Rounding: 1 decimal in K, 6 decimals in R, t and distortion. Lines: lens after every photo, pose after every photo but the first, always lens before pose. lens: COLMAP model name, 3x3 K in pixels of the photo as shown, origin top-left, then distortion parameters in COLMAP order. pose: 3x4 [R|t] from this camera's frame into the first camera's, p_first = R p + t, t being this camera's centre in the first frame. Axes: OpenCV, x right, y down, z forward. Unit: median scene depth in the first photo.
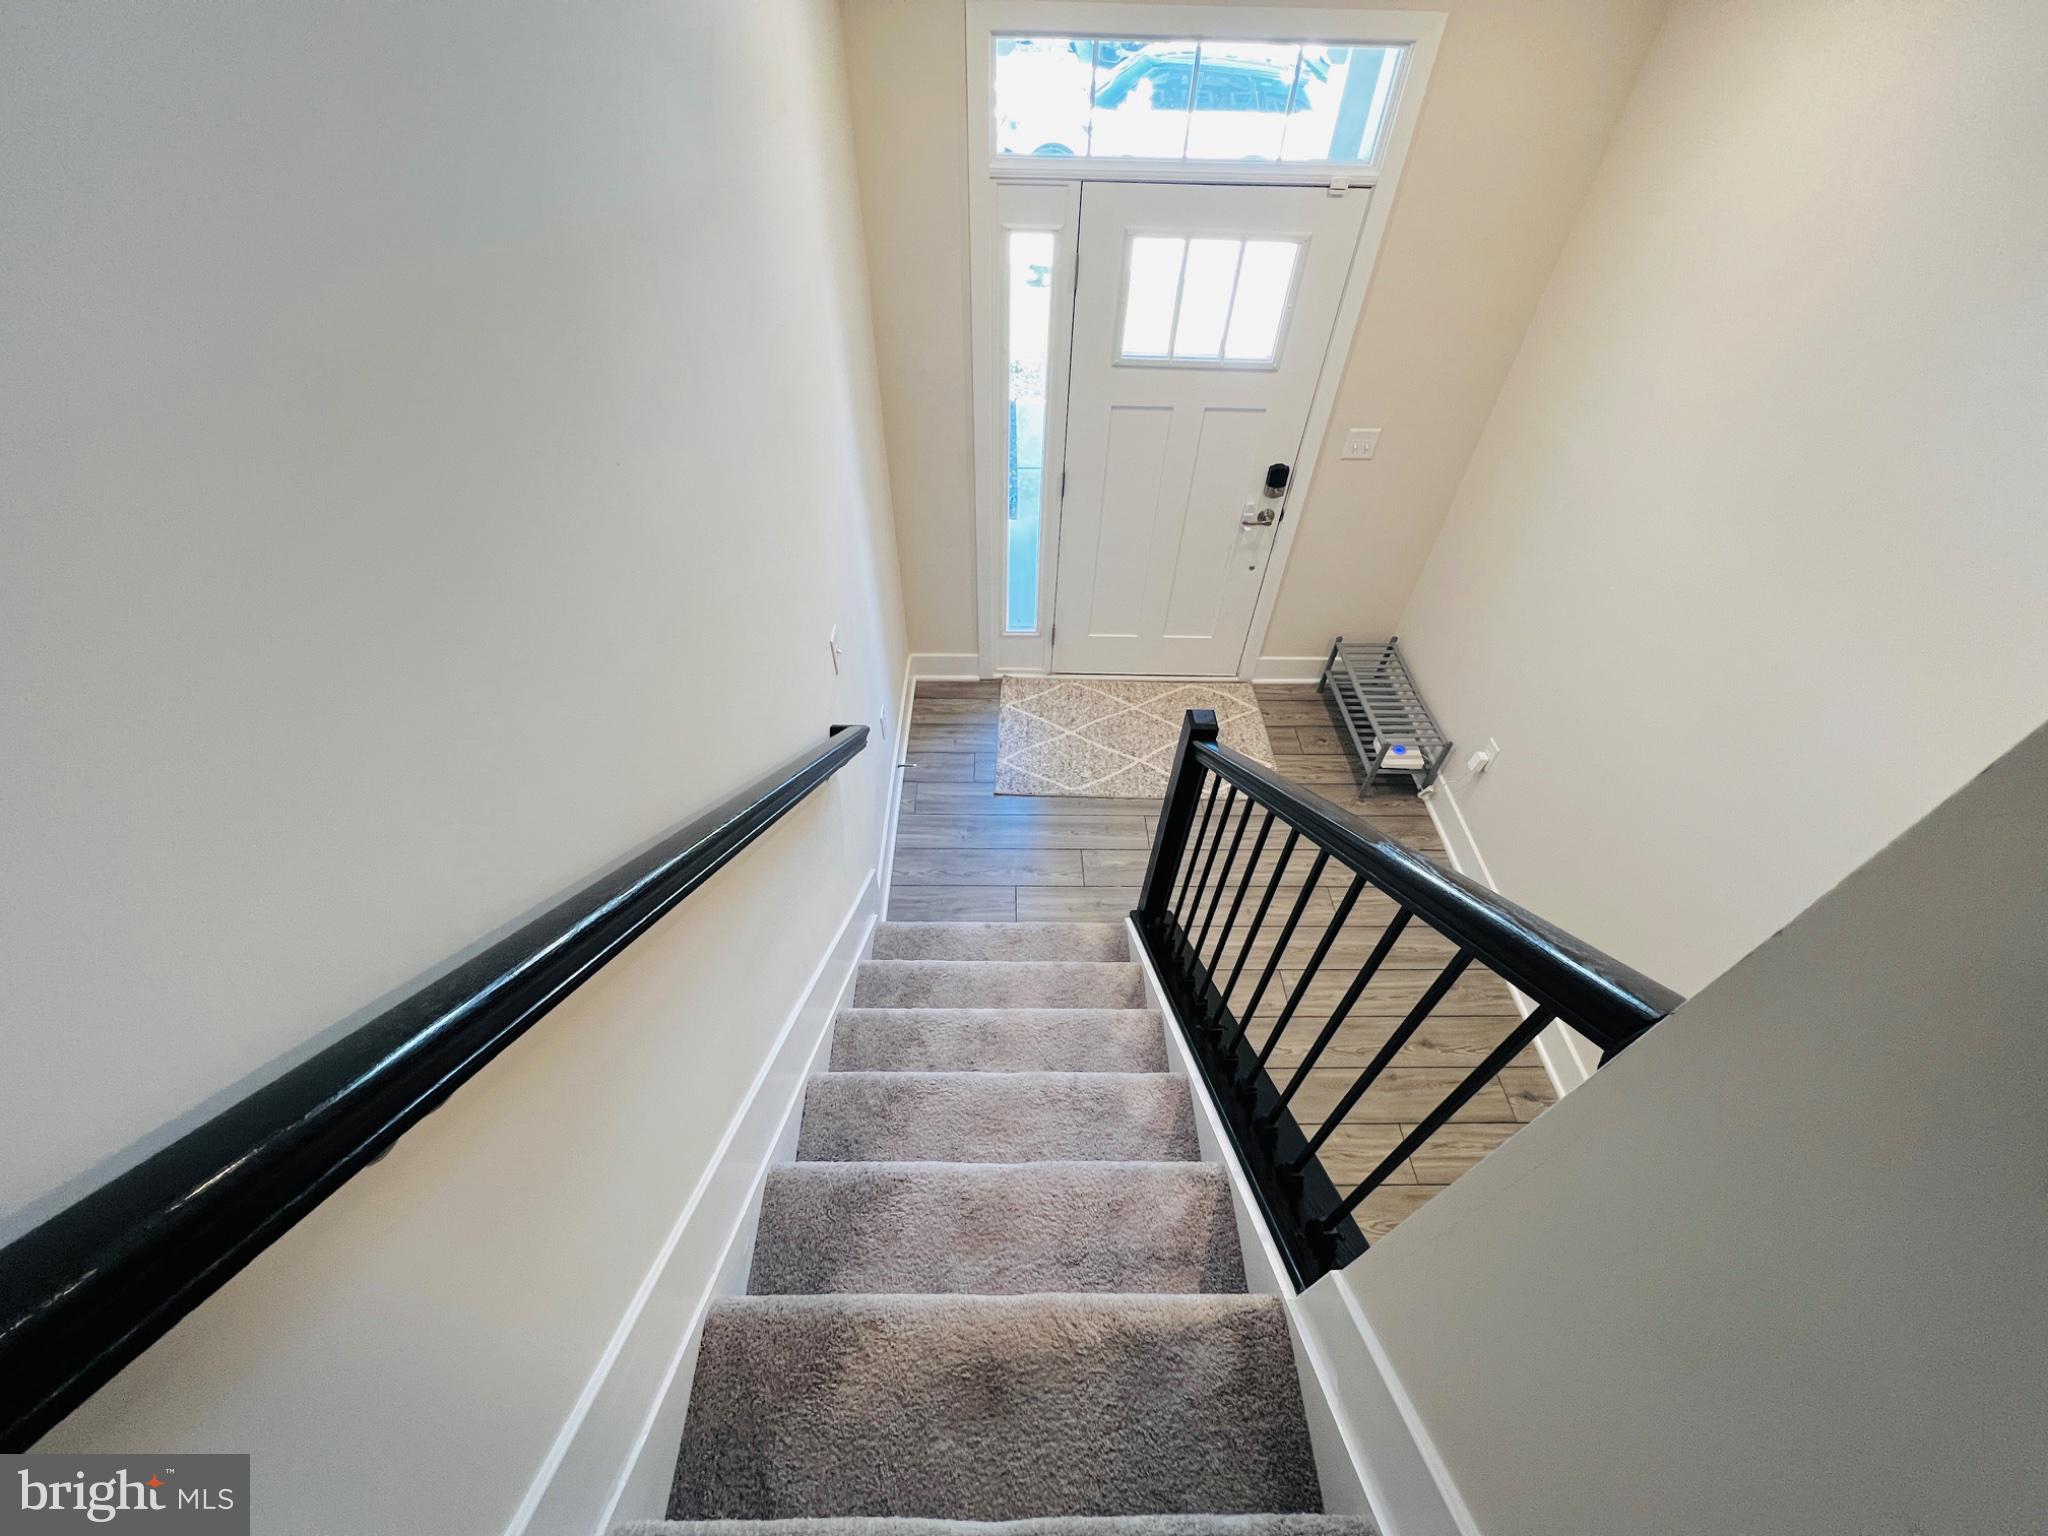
lens RADIAL K [[820.8, 0, 1027.7], [0, 820.8, 761.3], [0, 0, 1]] dist [-0.003627, 0.000861]
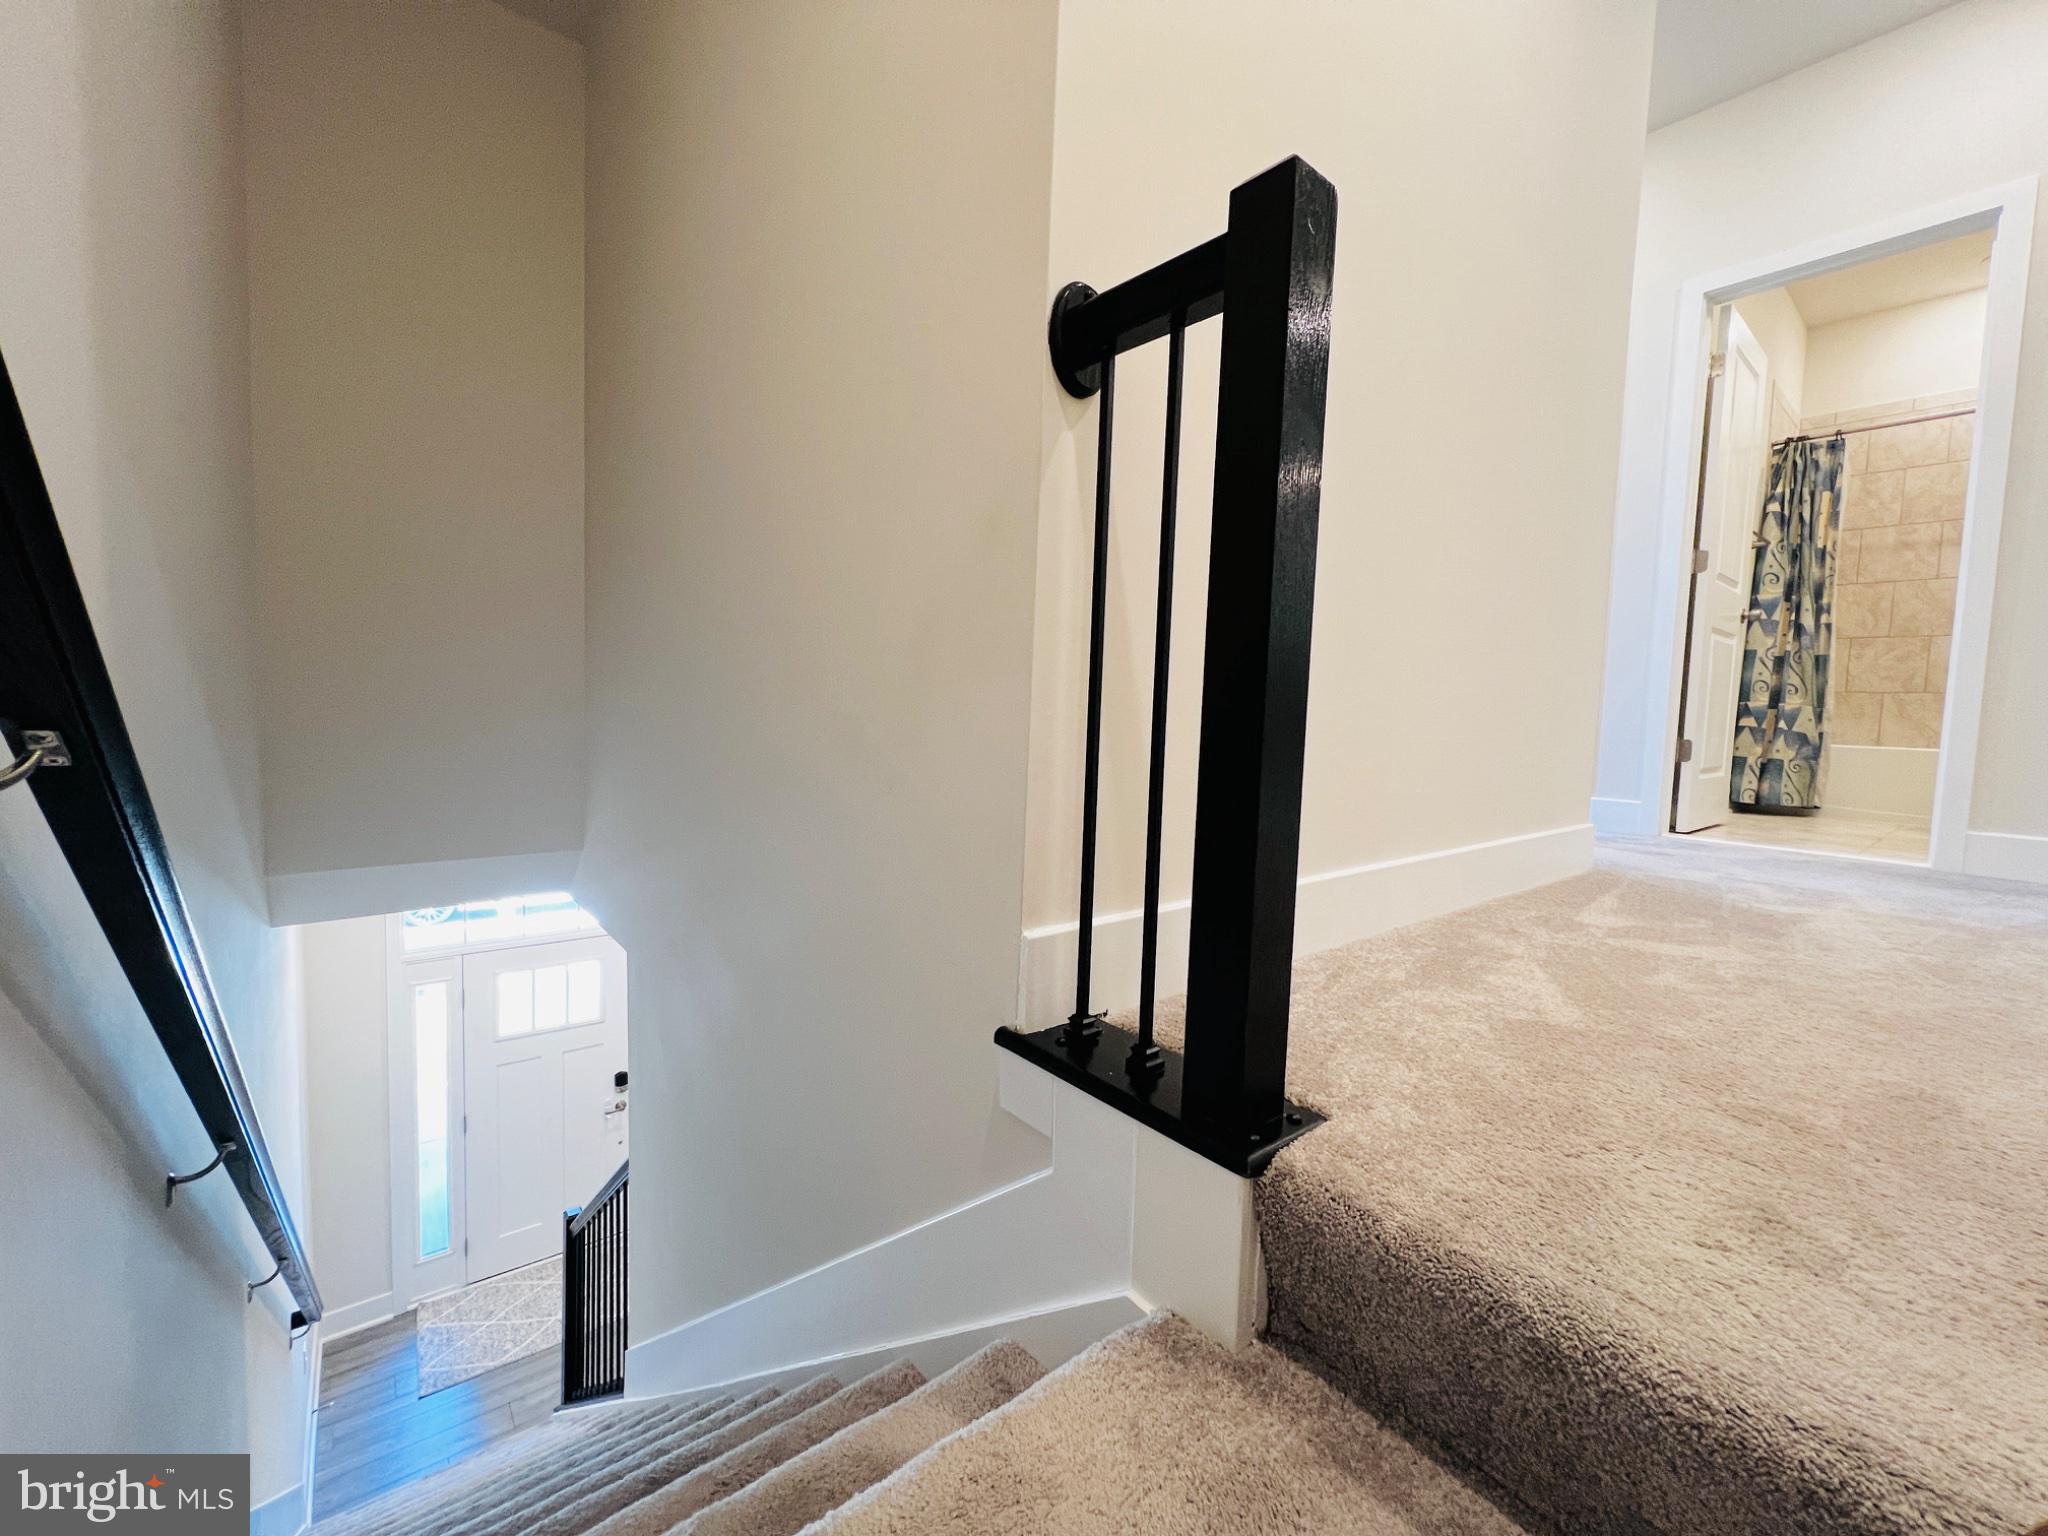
lens RADIAL K [[820.8, 0, 1029.0], [0, 820.8, 758.9], [0, 0, 1]] dist [-0.003627, 0.000861]
pose [[0.786187, -0.044046, 0.616417, -0.035773], [0.441093, 0.738608, -0.509799, 0.355090], [-0.432835, 0.672695, 0.600112, -0.728953]]
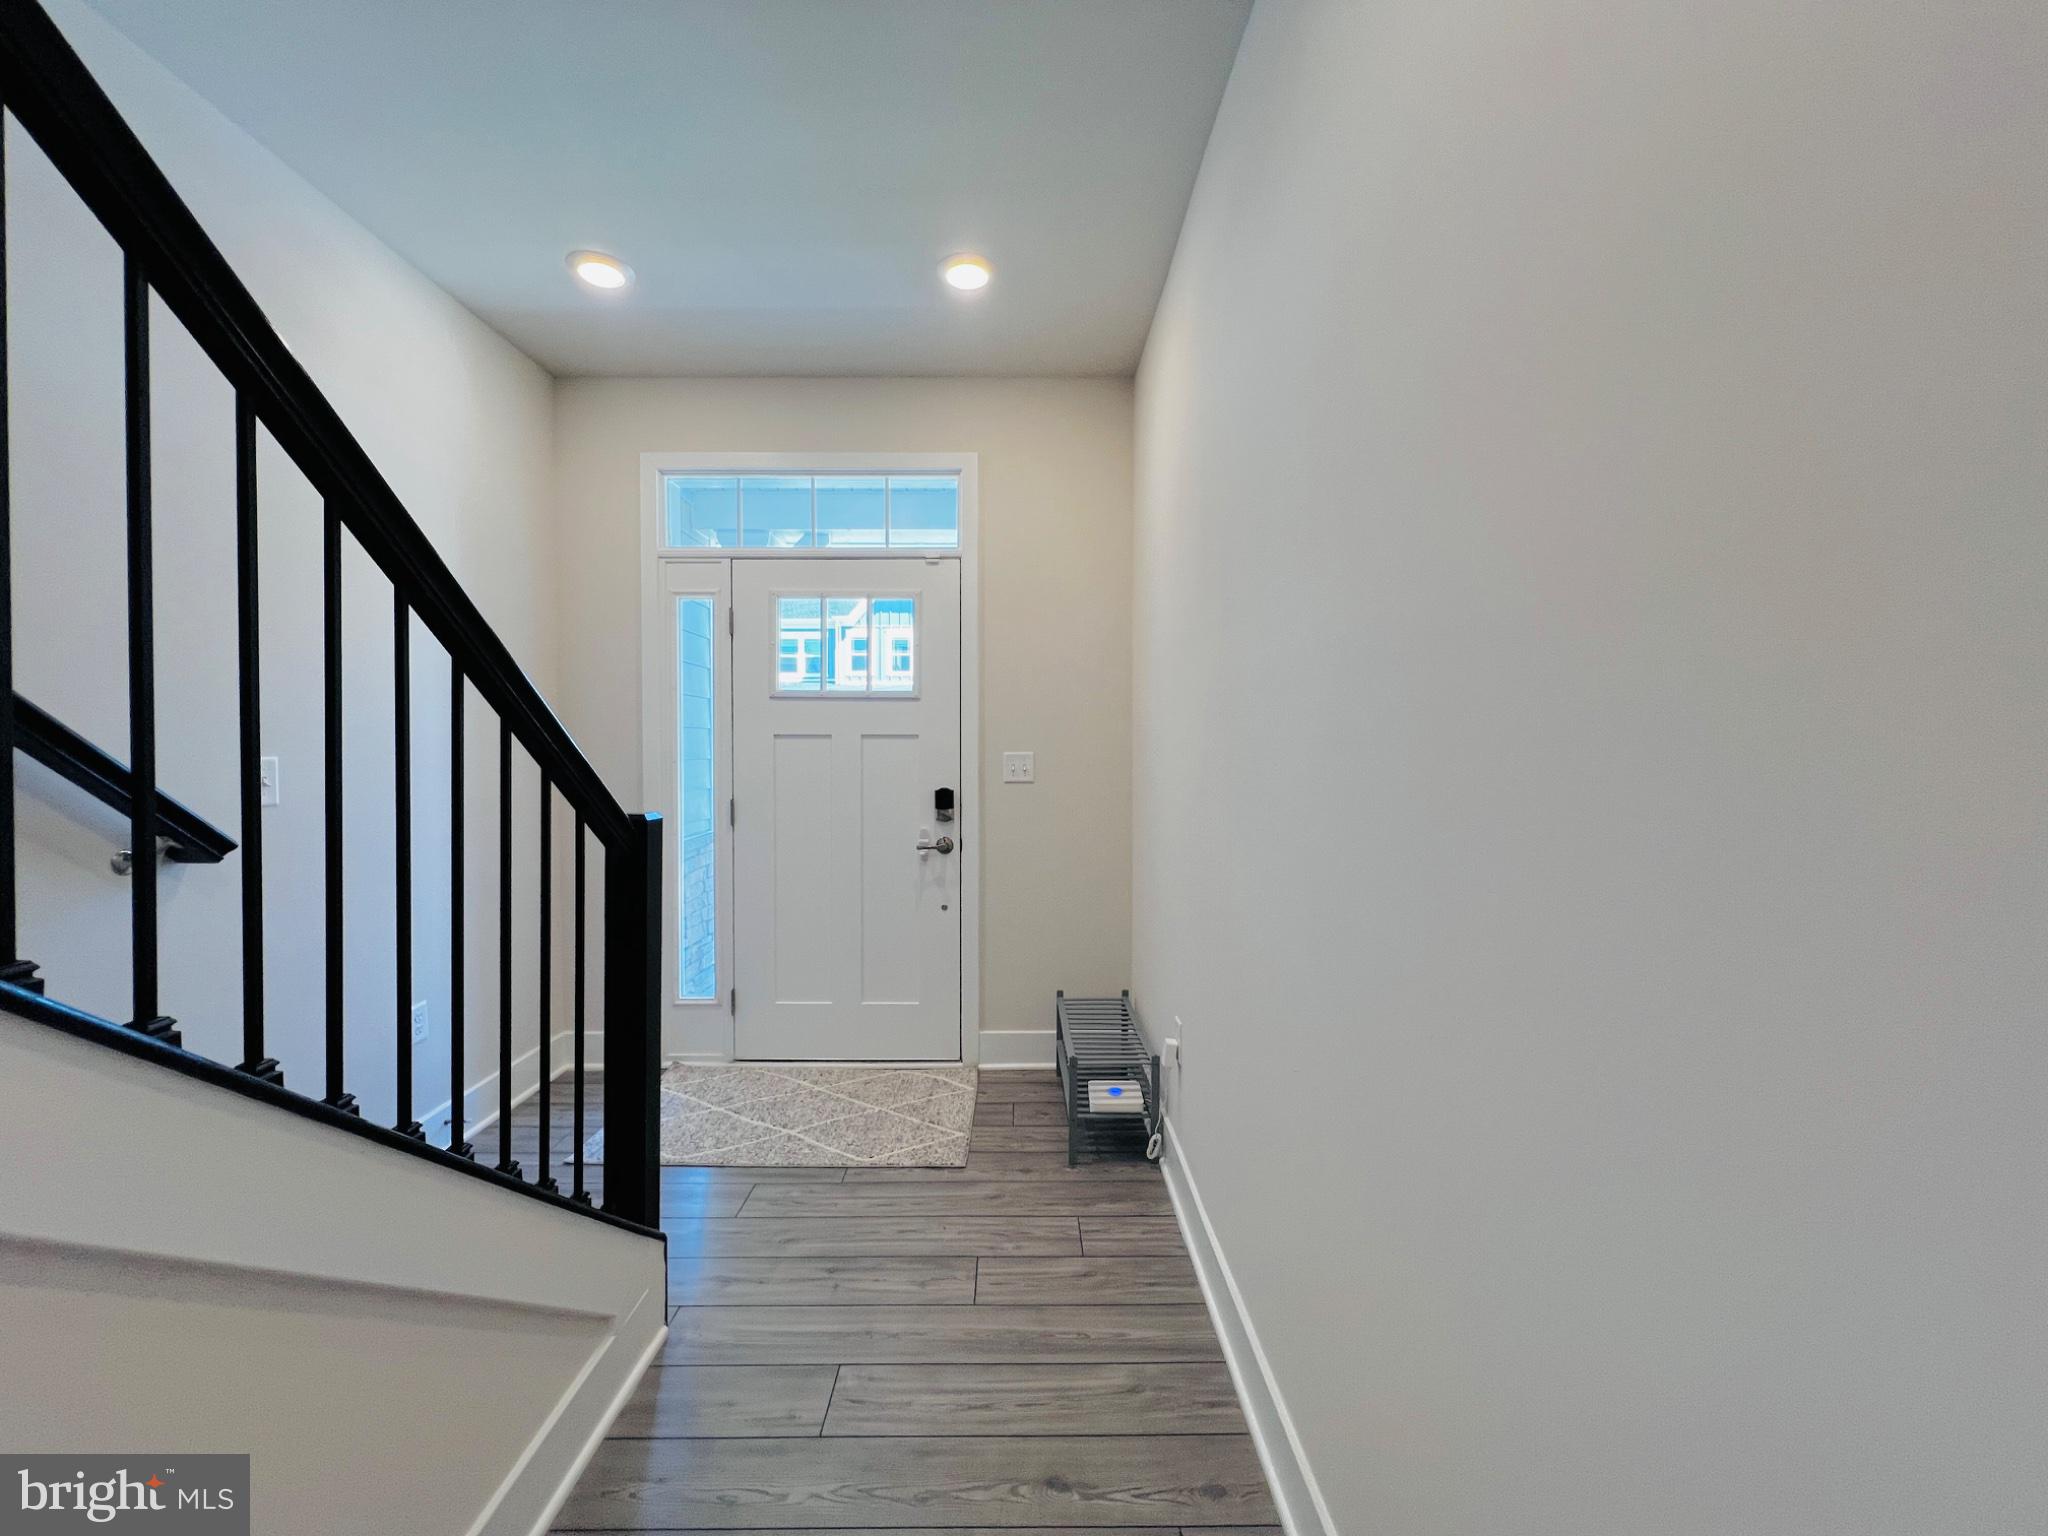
lens RADIAL K [[820.8, 0, 1021.4], [0, 820.8, 766.9], [0, 0, 1]] dist [-0.003627, 0.000861]
pose [[0.999496, -0.025188, -0.019296, 0.393261], [0.003644, 0.695233, -0.718775, 0.324830], [0.031519, 0.718343, 0.694975, 0.259650]]
